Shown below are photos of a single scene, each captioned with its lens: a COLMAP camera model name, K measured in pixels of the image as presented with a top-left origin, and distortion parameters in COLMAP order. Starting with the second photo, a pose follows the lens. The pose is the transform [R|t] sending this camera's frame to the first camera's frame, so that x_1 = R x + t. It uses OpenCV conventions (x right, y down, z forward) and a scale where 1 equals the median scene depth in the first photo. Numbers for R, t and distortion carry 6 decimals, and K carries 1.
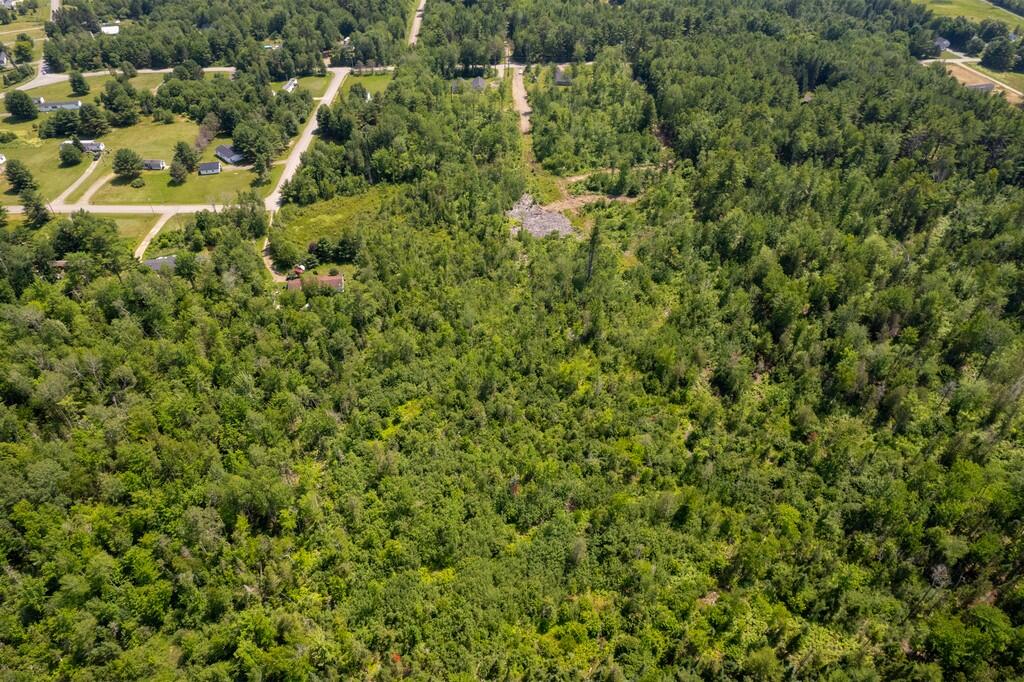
lens RADIAL K [[659.5, 0, 513.2], [0, 659.5, 341.5], [0, 0, 1]] dist [-0.065624, 0.064268]
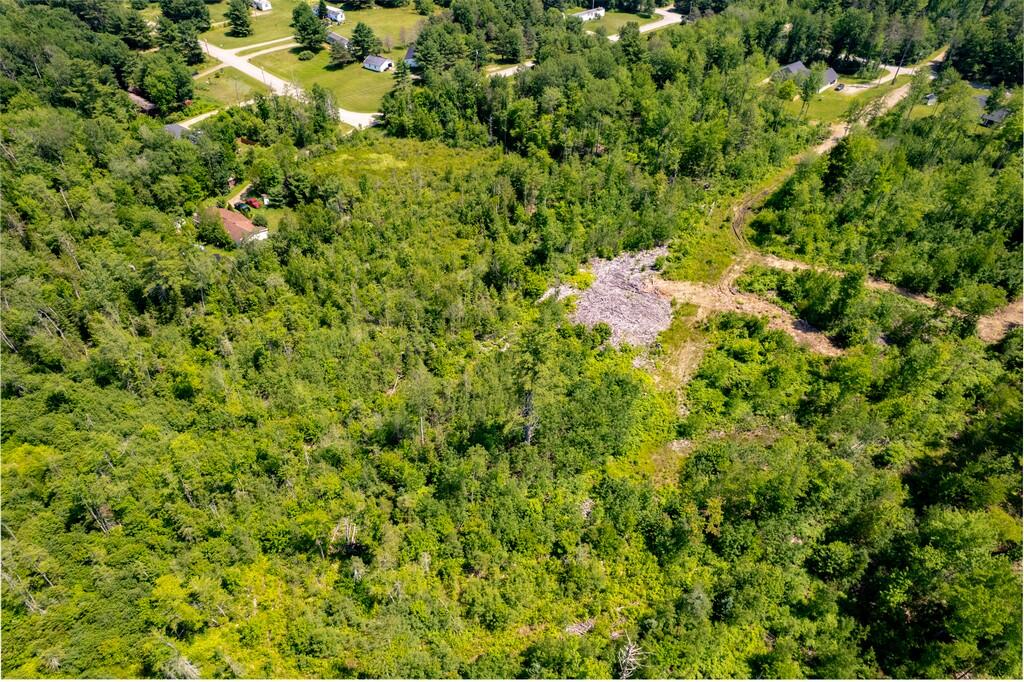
lens RADIAL K [[659.5, 0, 518.6], [0, 659.5, 347.8], [0, 0, 1]] dist [-0.065624, 0.064268]
pose [[0.696827, 0.480713, -0.532304, 0.259730], [-0.473642, 0.865730, 0.161788, -0.181933], [0.538605, 0.139383, 0.830949, 0.492417]]
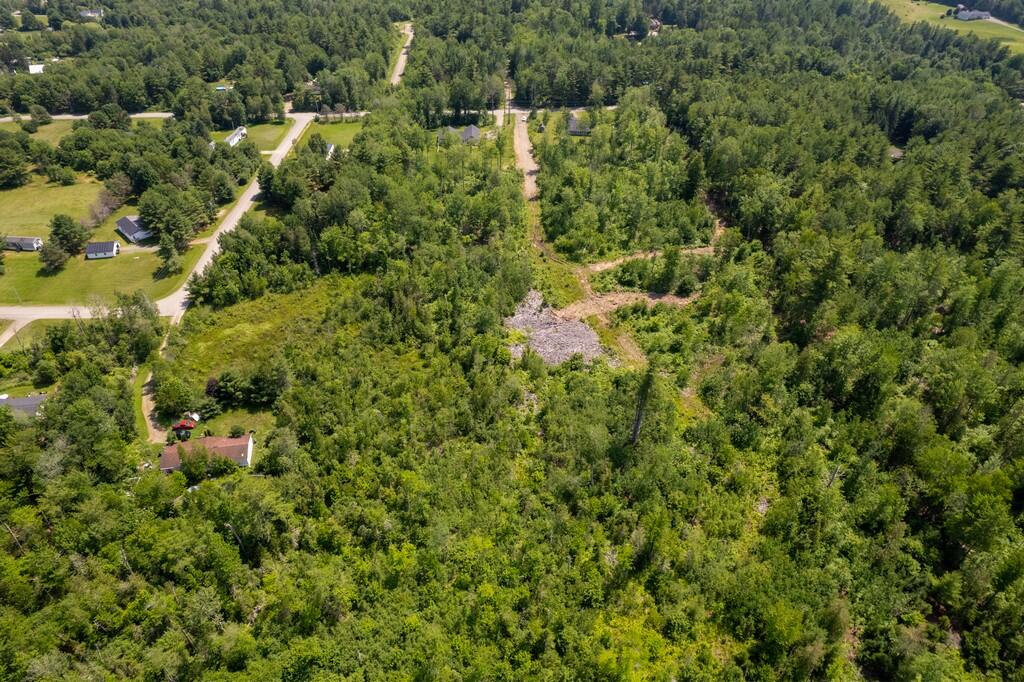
lens RADIAL K [[659.5, 0, 510.9], [0, 659.5, 344.8], [0, 0, 1]] dist [-0.065624, 0.064268]
pose [[0.999989, 0.002032, -0.004228, -0.001488], [-0.002248, 0.998652, -0.051865, -0.127255], [0.004117, 0.051873, 0.998645, 0.286616]]
